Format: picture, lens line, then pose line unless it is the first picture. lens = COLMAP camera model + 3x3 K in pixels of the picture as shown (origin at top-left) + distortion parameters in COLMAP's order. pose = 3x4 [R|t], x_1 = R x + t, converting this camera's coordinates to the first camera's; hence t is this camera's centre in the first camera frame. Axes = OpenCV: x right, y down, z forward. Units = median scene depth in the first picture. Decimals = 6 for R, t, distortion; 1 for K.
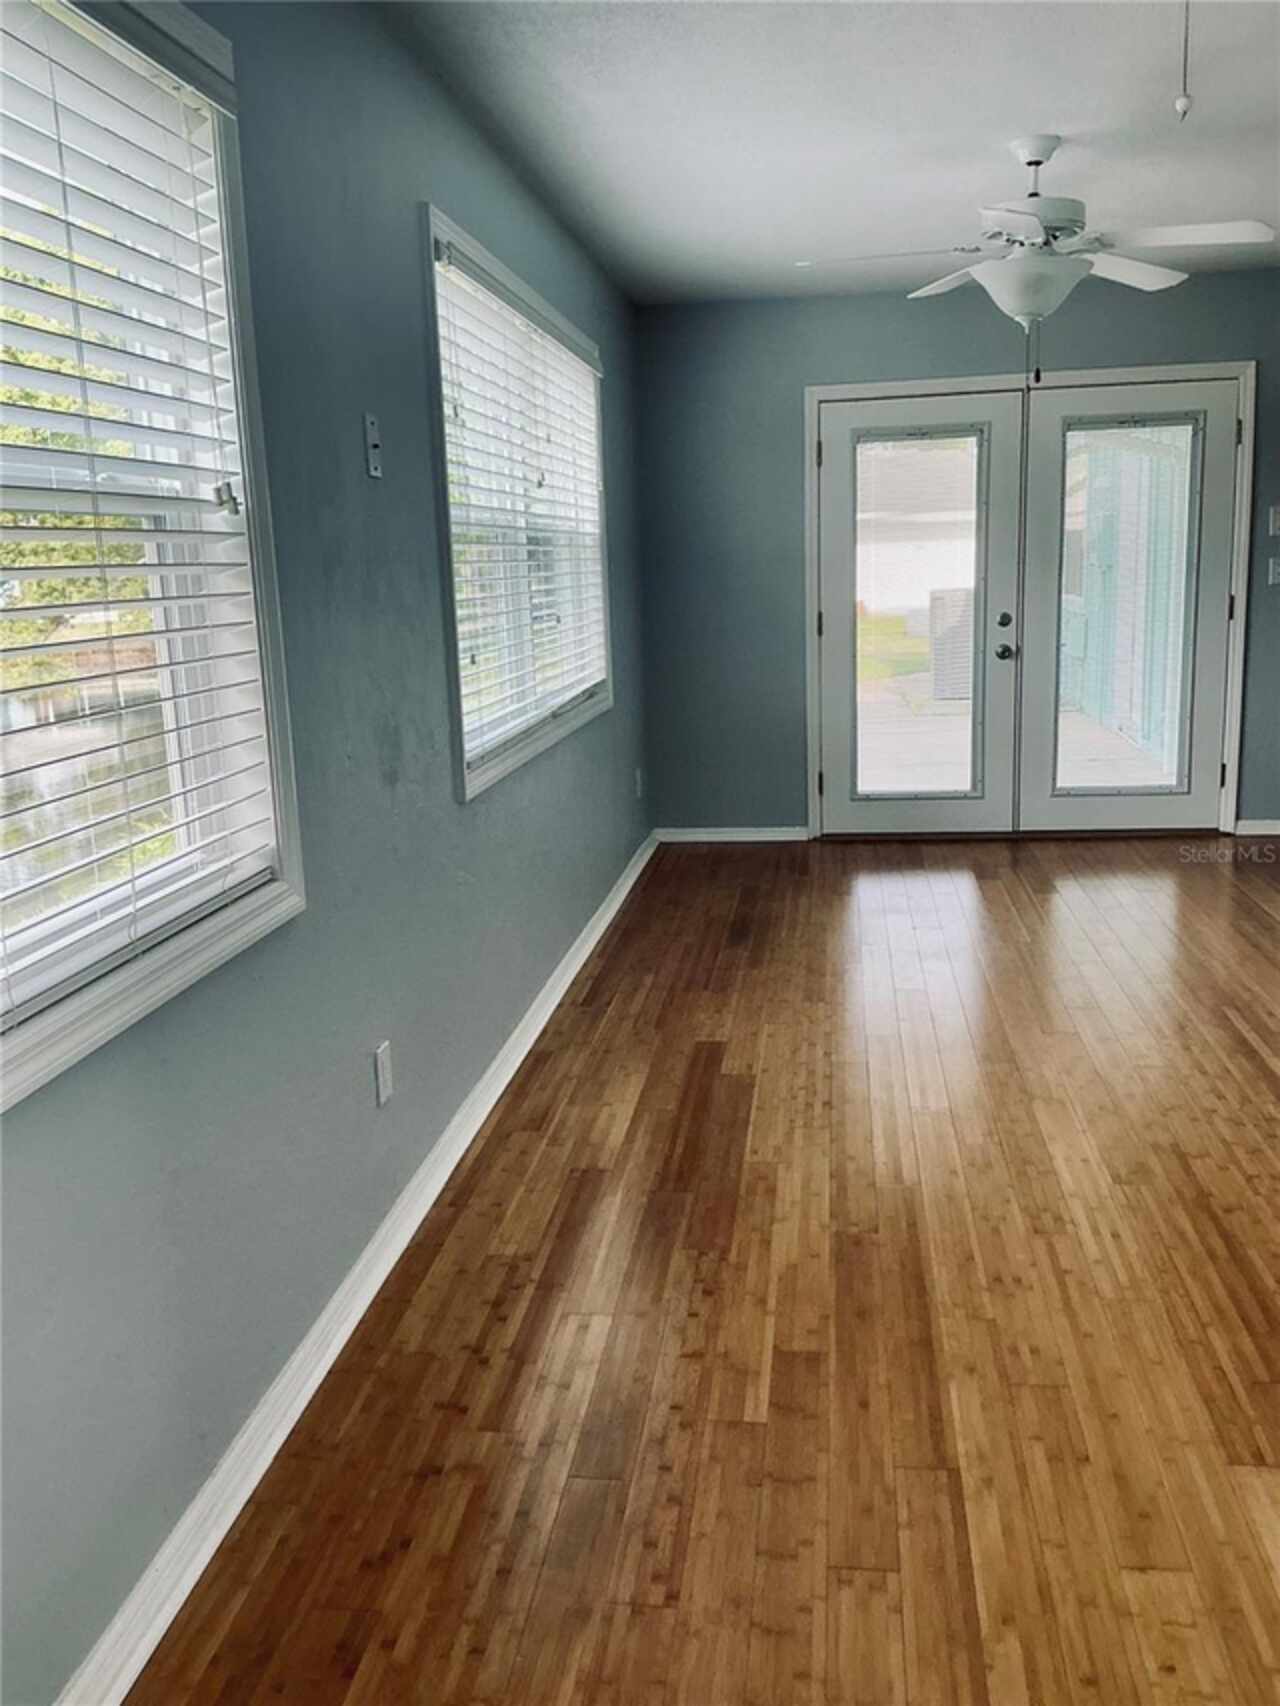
lens RADIAL K [[1417.0, 0, 640.0], [0, 1417.0, 853.0], [0, 0, 1]] dist [0.165457, -0.341342]
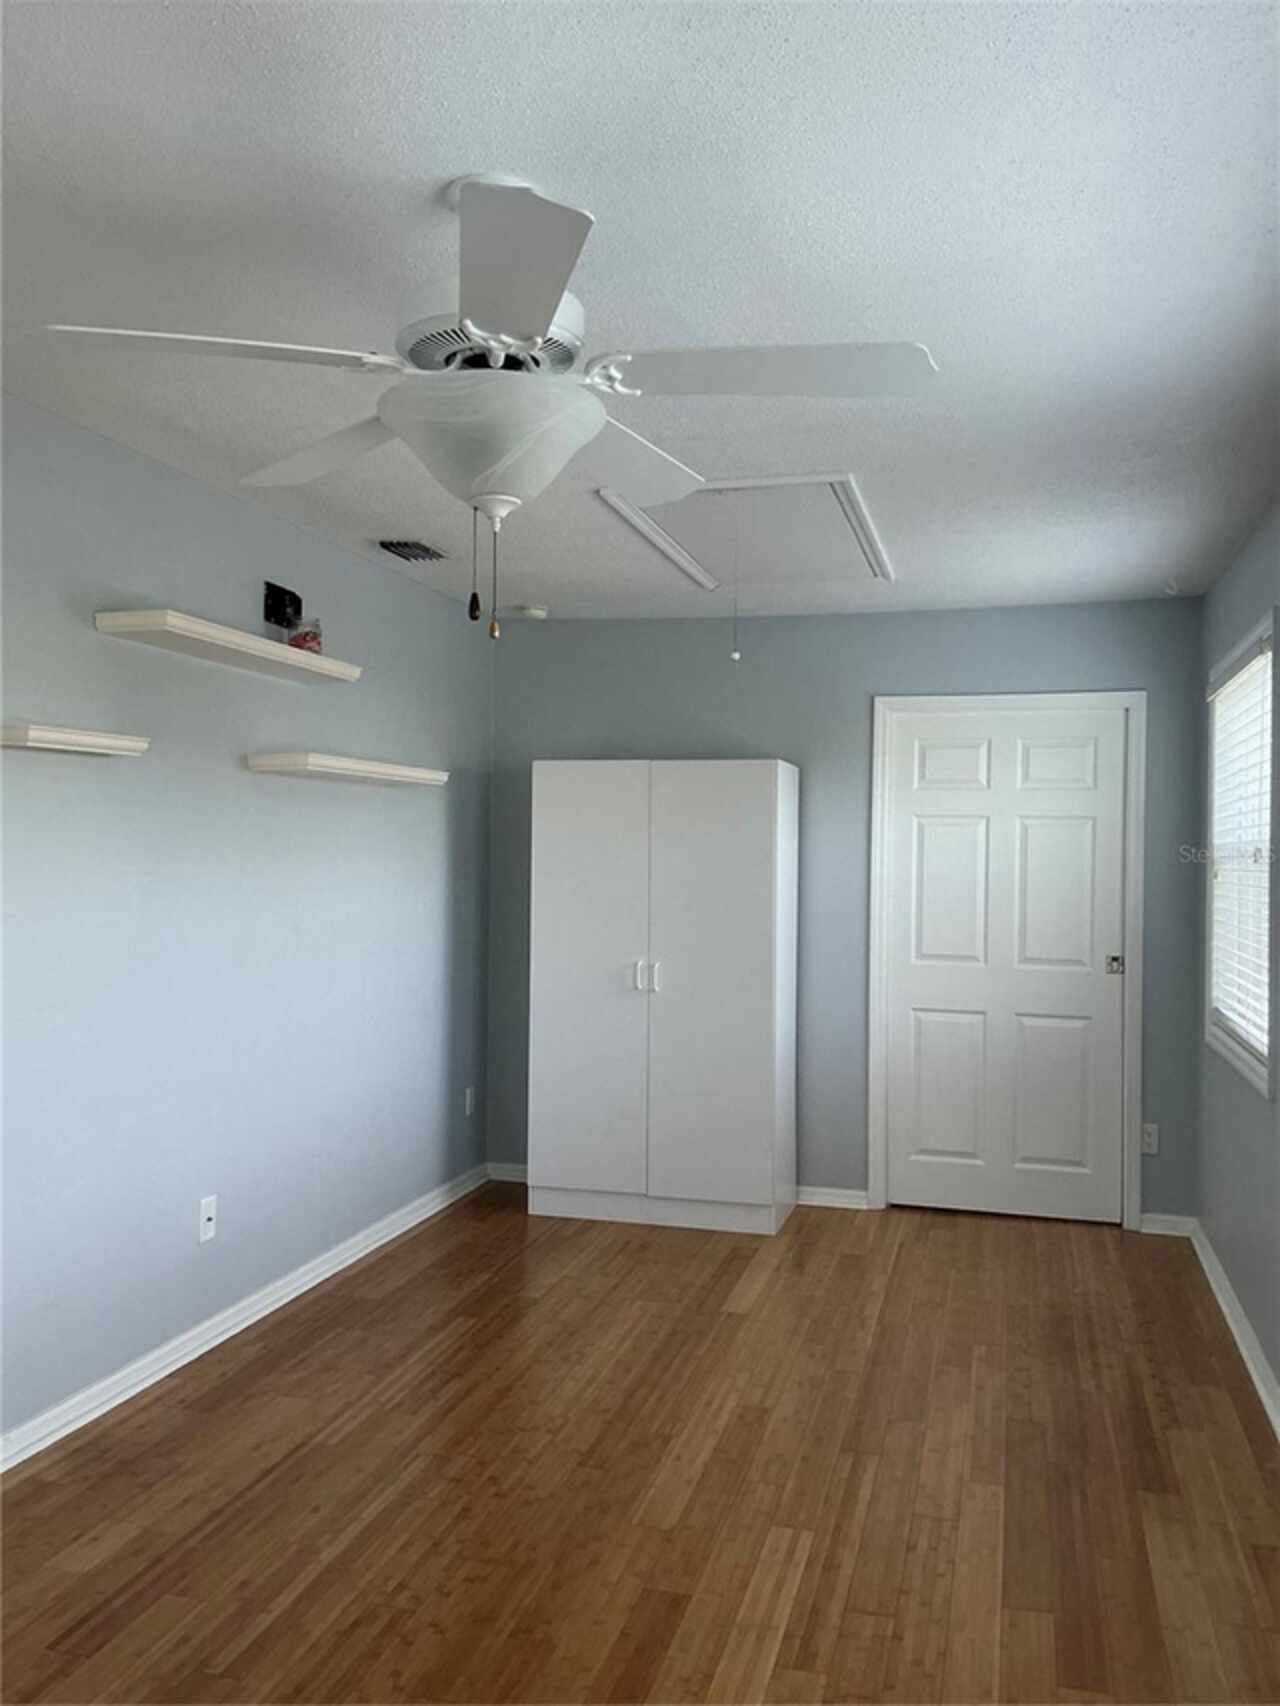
lens RADIAL K [[1417.0, 0, 640.0], [0, 1417.0, 853.0], [0, 0, 1]] dist [0.165457, -0.341342]
pose [[-0.992419, 0.023446, 0.120639, 0.234682], [0.047130, 0.979190, 0.197398, -0.523879], [-0.113501, 0.201588, -0.972872, 2.328728]]
